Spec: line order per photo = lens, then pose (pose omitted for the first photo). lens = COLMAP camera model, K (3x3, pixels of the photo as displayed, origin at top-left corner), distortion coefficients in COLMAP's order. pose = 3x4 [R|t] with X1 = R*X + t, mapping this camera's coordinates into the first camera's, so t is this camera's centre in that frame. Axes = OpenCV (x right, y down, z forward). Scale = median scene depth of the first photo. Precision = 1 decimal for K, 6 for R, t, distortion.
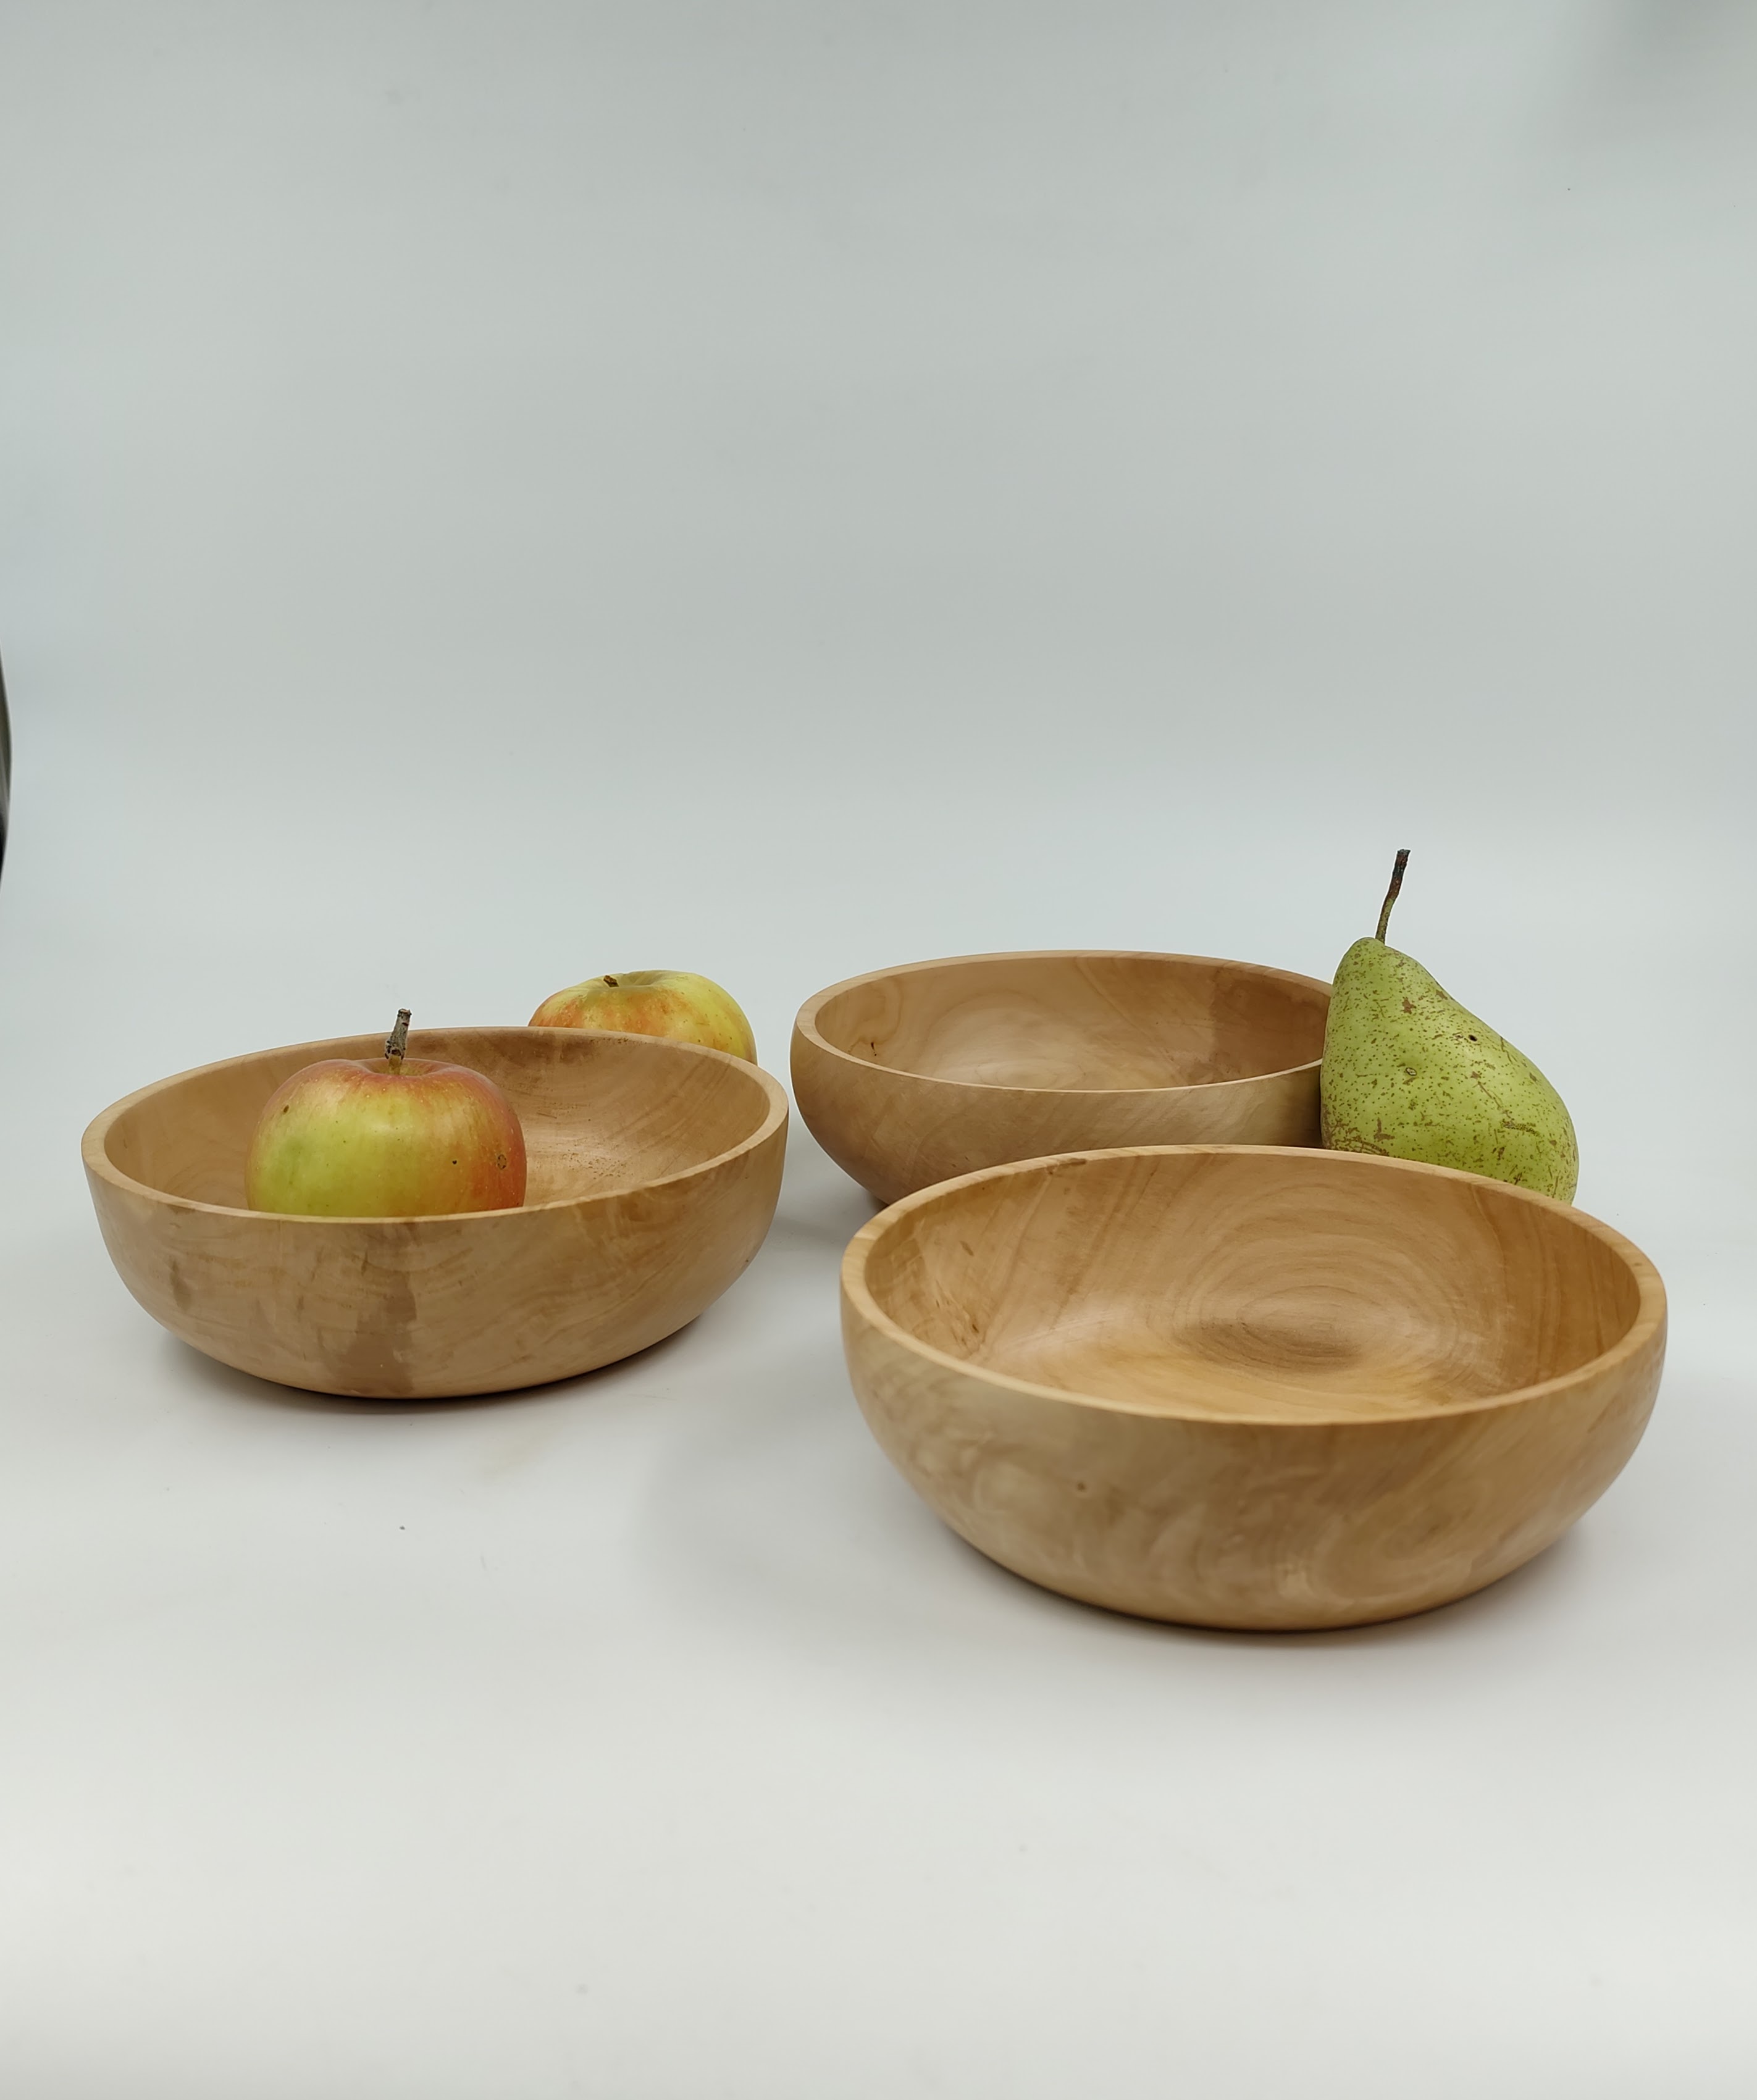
lens RADIAL K [[2089.5, 0, 881.8], [0, 2089.5, 1079.8], [0, 0, 1]] dist [0.038934, 0.004244]
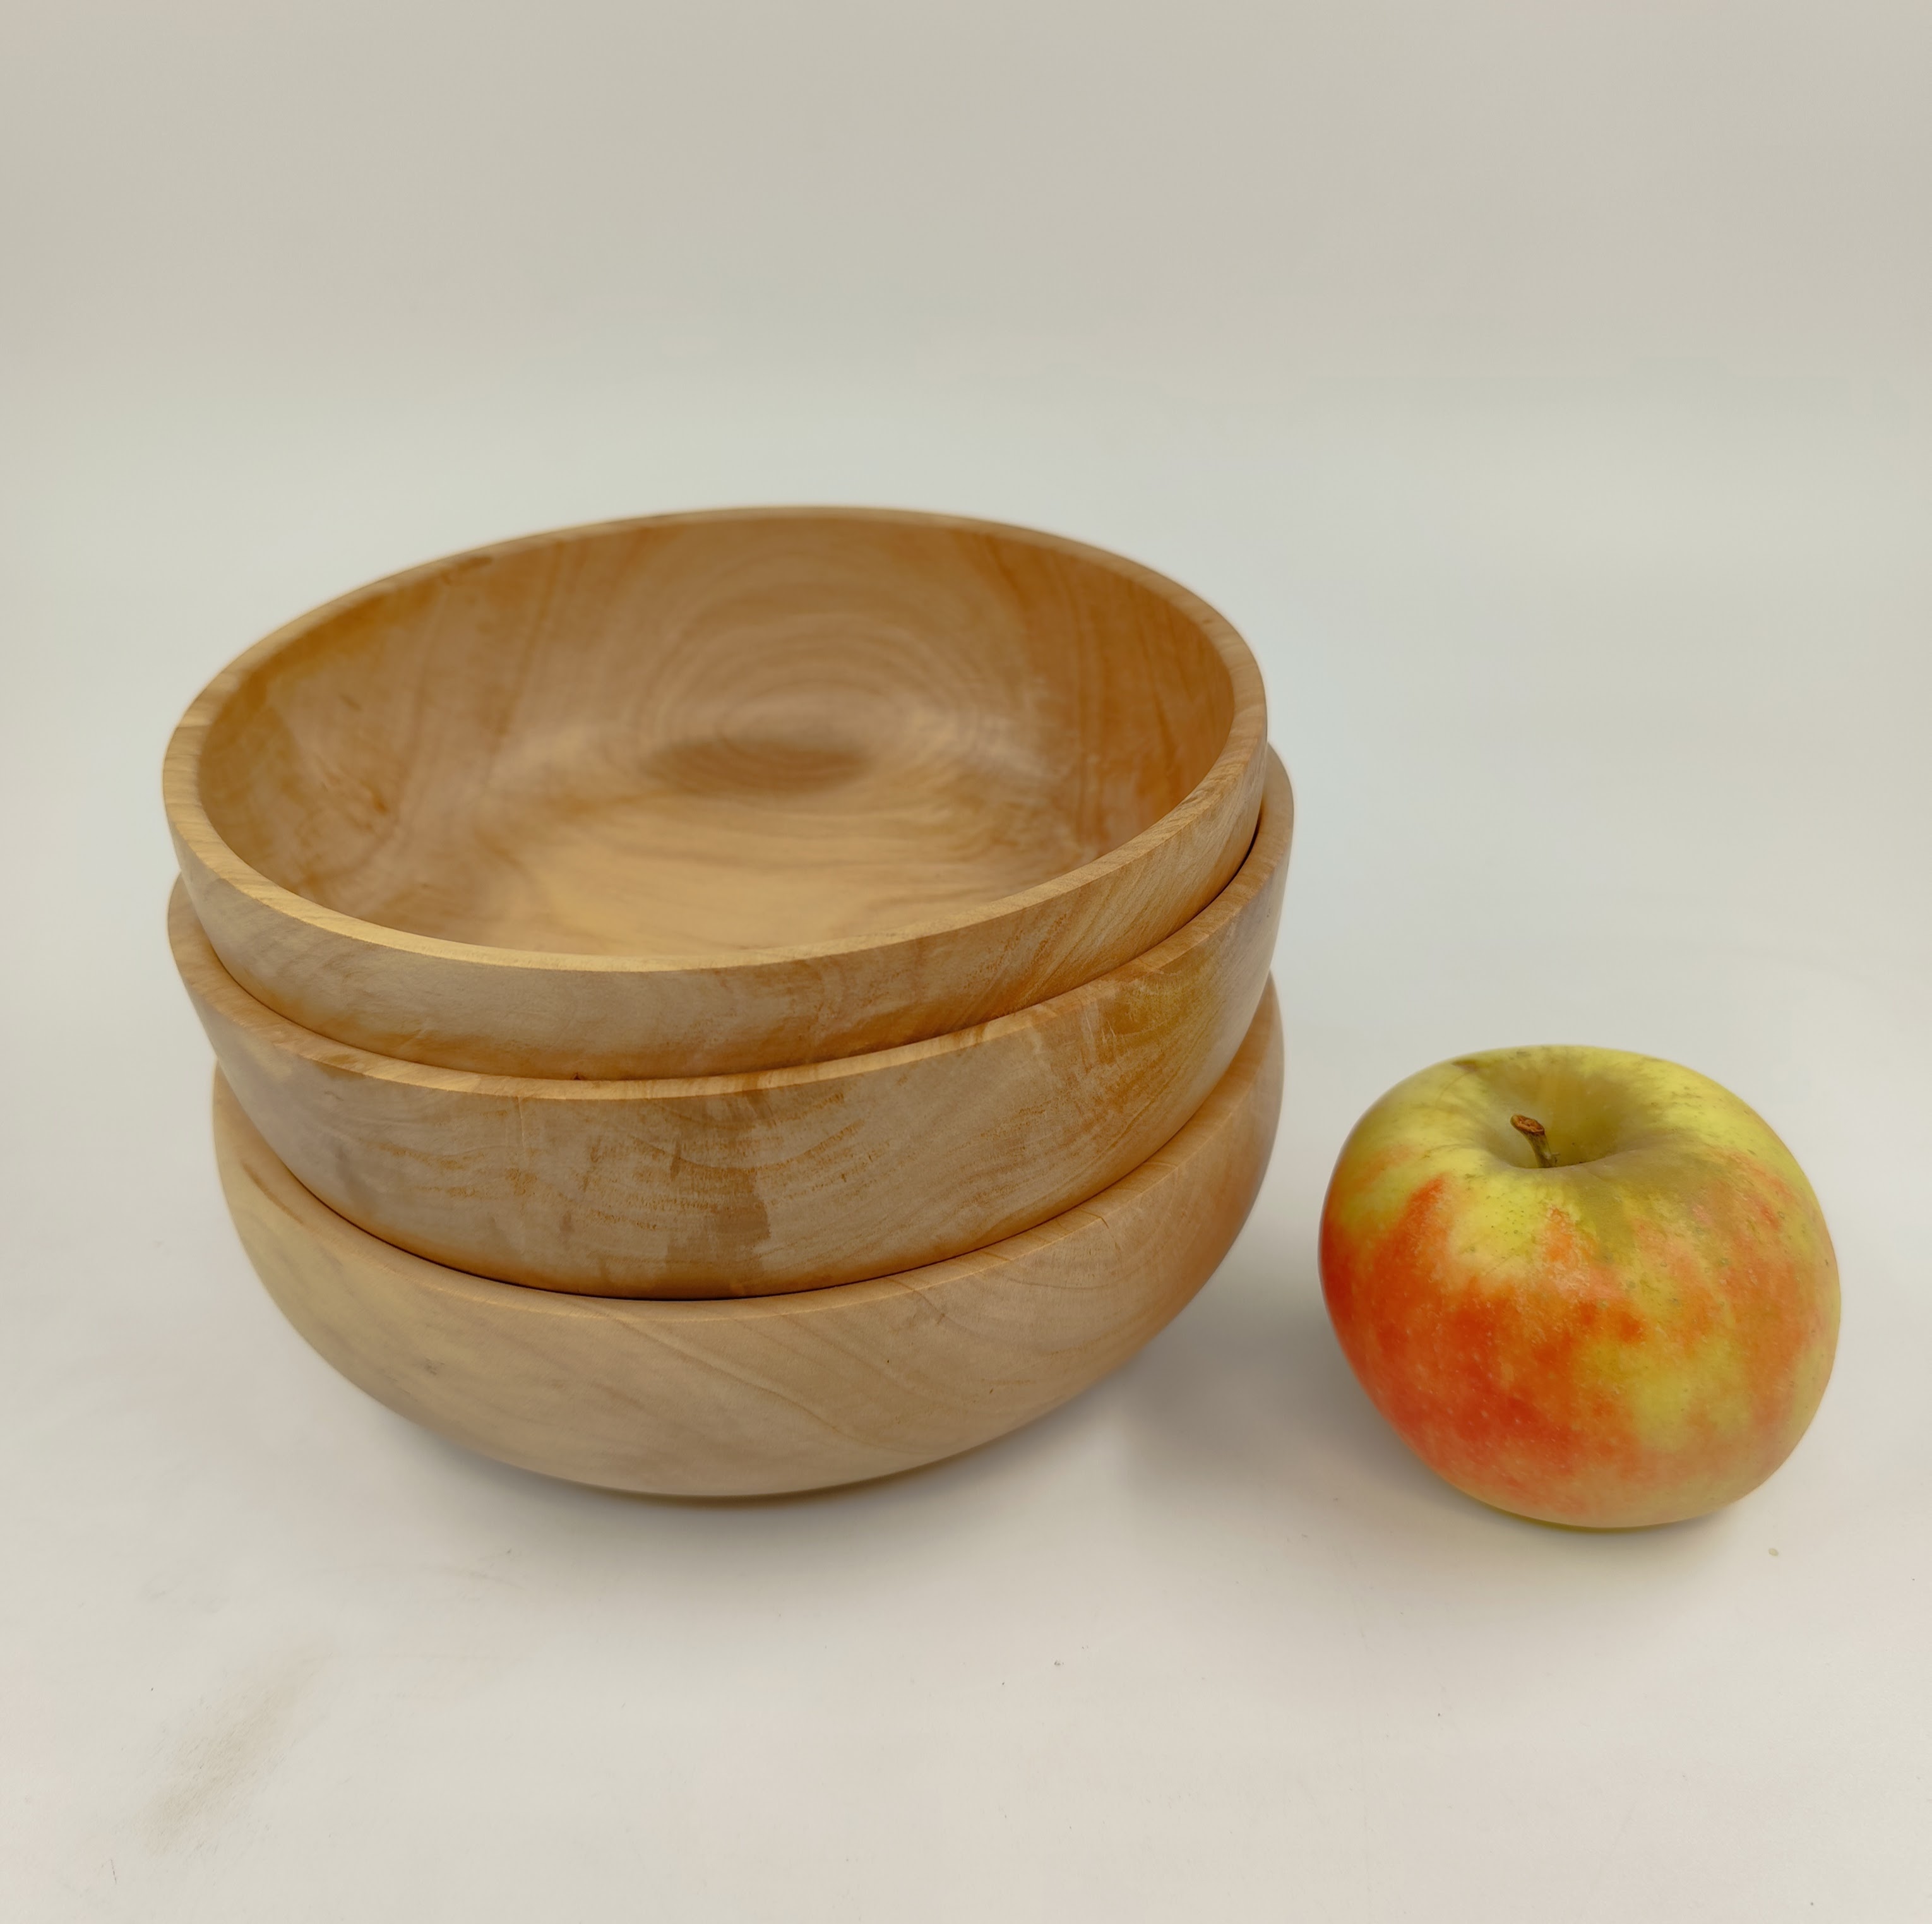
lens RADIAL K [[1847.0, 0, 966.0], [0, 1847.0, 962.0], [0, 0, 1]] dist [0.090753, -0.384544]
pose [[0.932858, -0.193388, 0.303937, 0.026203], [0.094701, 0.945665, 0.311045, -0.015858], [-0.347575, -0.261377, 0.900485, 0.302410]]
